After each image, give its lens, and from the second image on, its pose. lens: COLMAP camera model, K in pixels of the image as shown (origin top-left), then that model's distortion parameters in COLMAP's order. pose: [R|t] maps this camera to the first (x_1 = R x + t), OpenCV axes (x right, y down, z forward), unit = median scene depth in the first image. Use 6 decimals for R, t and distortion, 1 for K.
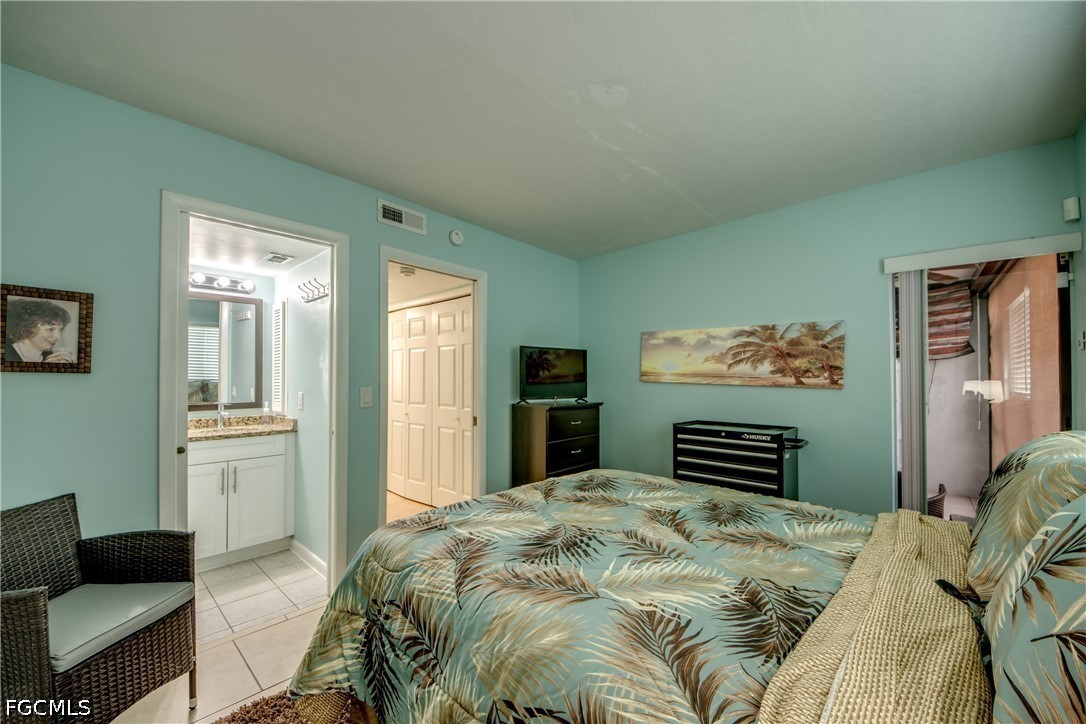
lens RADIAL K [[422.1, 0, 537.6], [0, 422.1, 367.1], [0, 0, 1]] dist [0.034329, -0.024044]
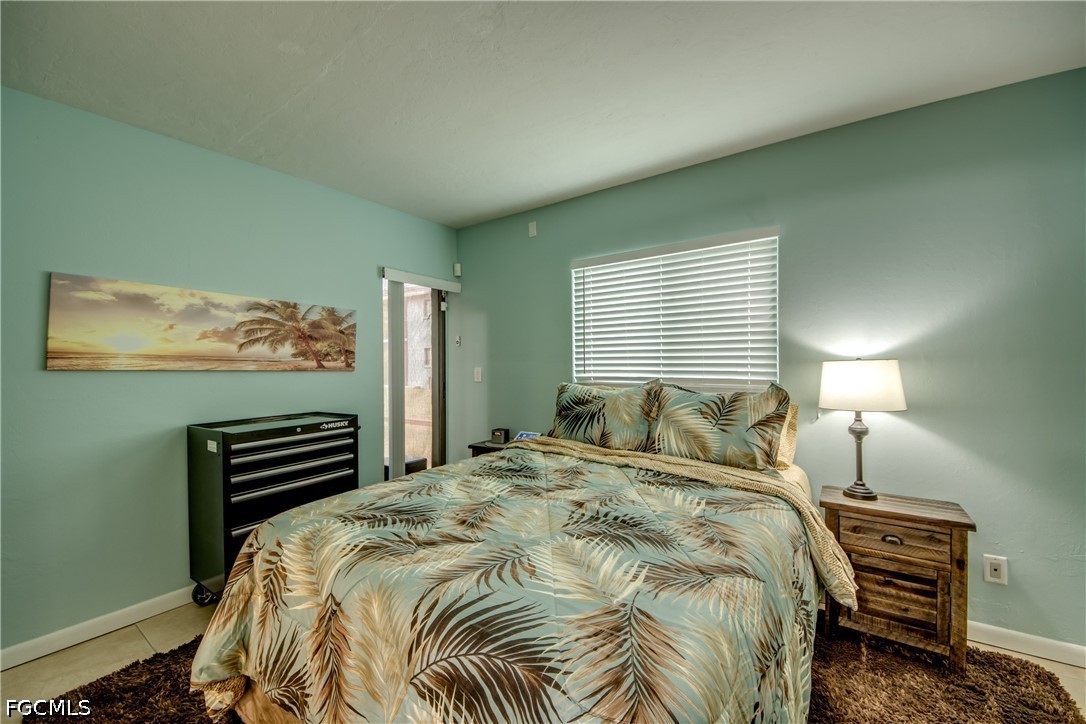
lens RADIAL K [[404.3, 0, 545.6], [0, 404.3, 359.1], [0, 0, 1]] dist [0.054120, -0.038430]
pose [[-0.141287, 0.002985, 0.989964, -0.421329], [-0.022030, 0.999738, -0.006158, 0.015148], [-0.989724, -0.022679, -0.141184, 0.645088]]
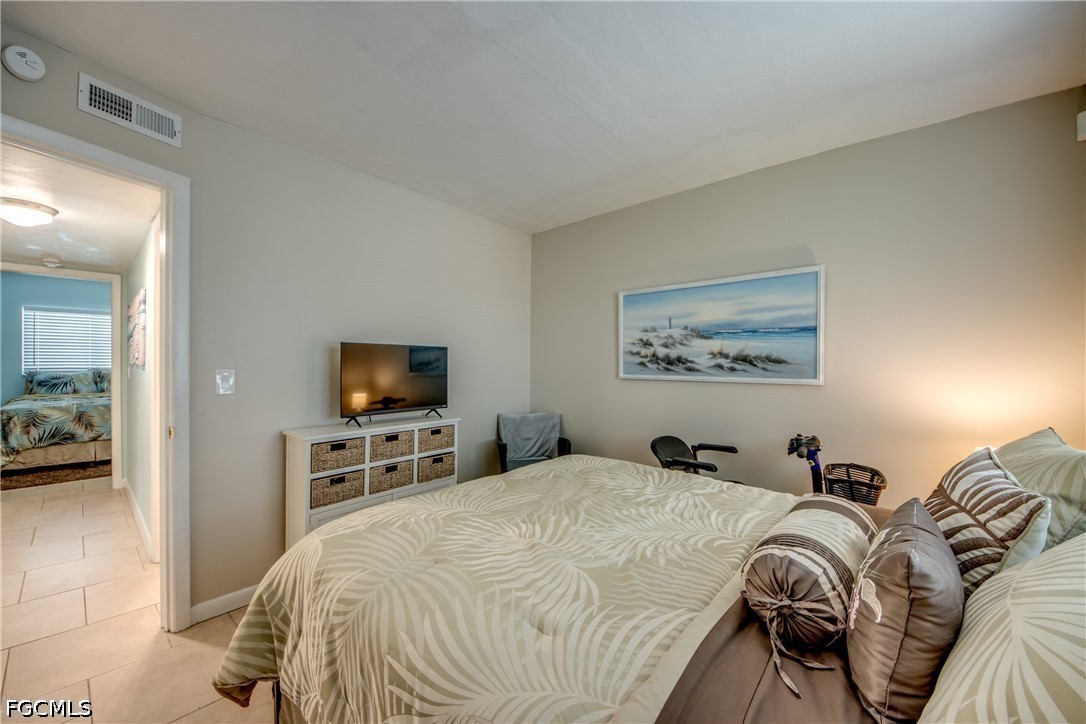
lens RADIAL K [[424.6, 0, 545.8], [0, 424.6, 359.2], [0, 0, 1]] dist [0.015715, -0.014087]
pose [[-0.999850, 0.002668, -0.017142, -1.895080], [0.003209, 0.999495, -0.031600, 0.084573], [0.017049, -0.031650, -0.999354, 2.541340]]
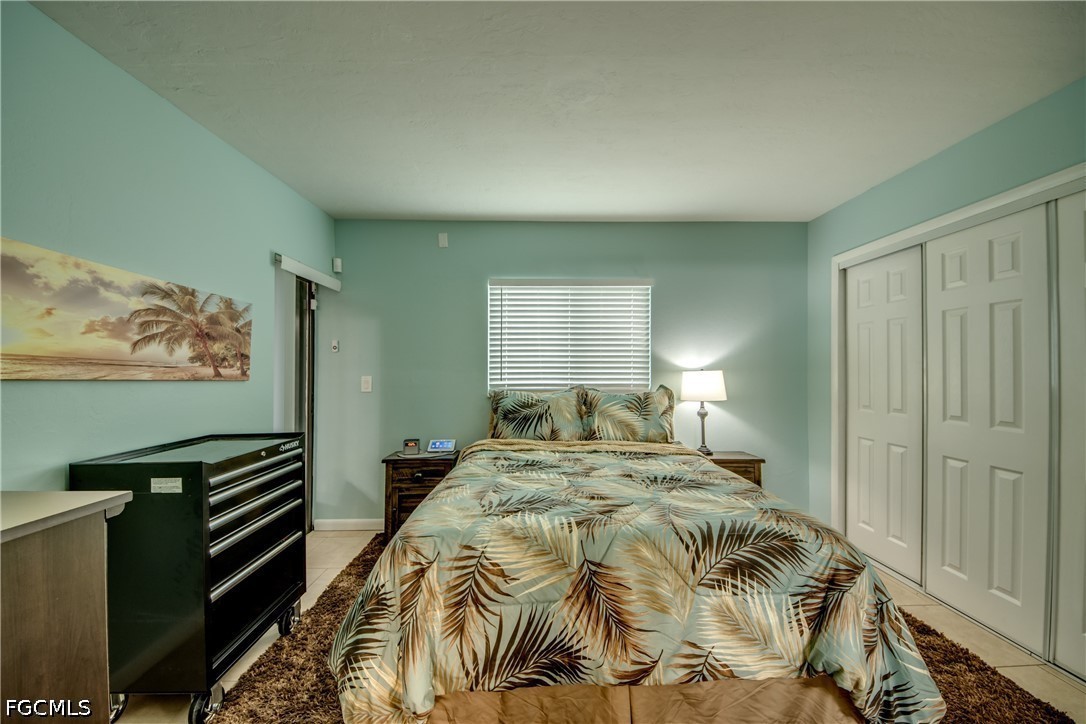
lens RADIAL K [[407.8, 0, 534.8], [0, 407.8, 362.9], [0, 0, 1]] dist [0.032167, -0.019113]
pose [[-0.683727, 0.009041, 0.729682, -0.316954], [-0.023182, 0.999149, -0.034102, 0.029796], [-0.729369, -0.040231, -0.682936, 1.140597]]
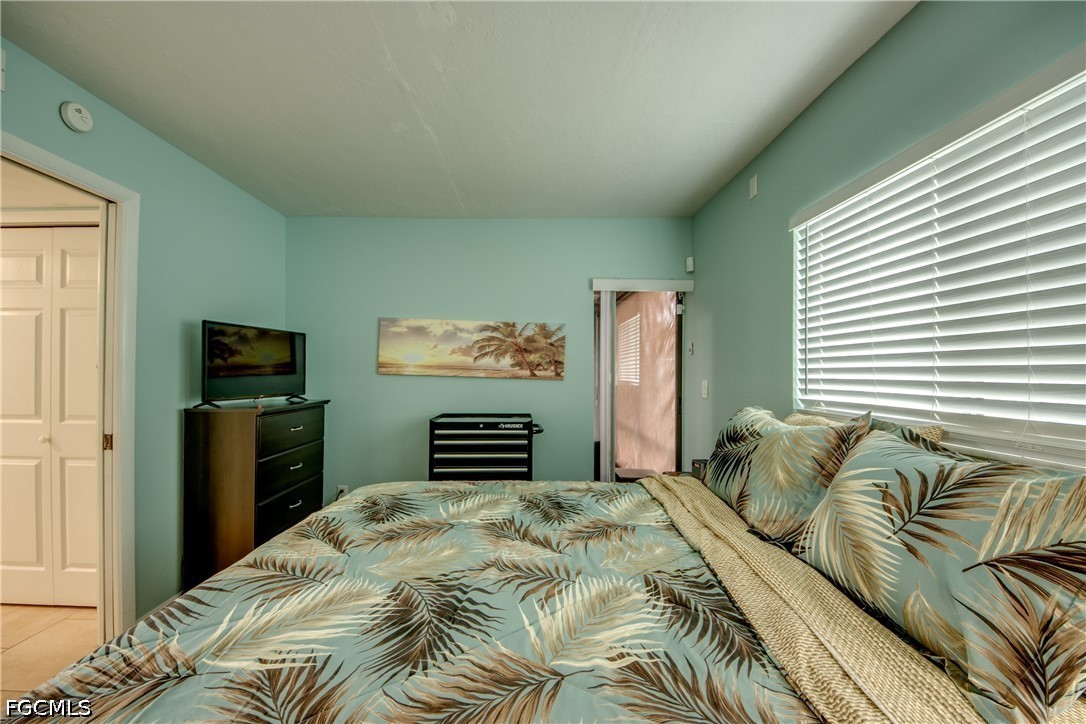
lens RADIAL K [[407.5, 0, 546.0], [0, 407.5, 367.9], [0, 0, 1]] dist [0.033599, -0.021203]
pose [[0.712507, 0.008239, 0.701617, -0.139156], [-0.024654, 0.999608, 0.013299, 0.002596], [-0.701232, -0.026774, 0.712431, 0.200800]]
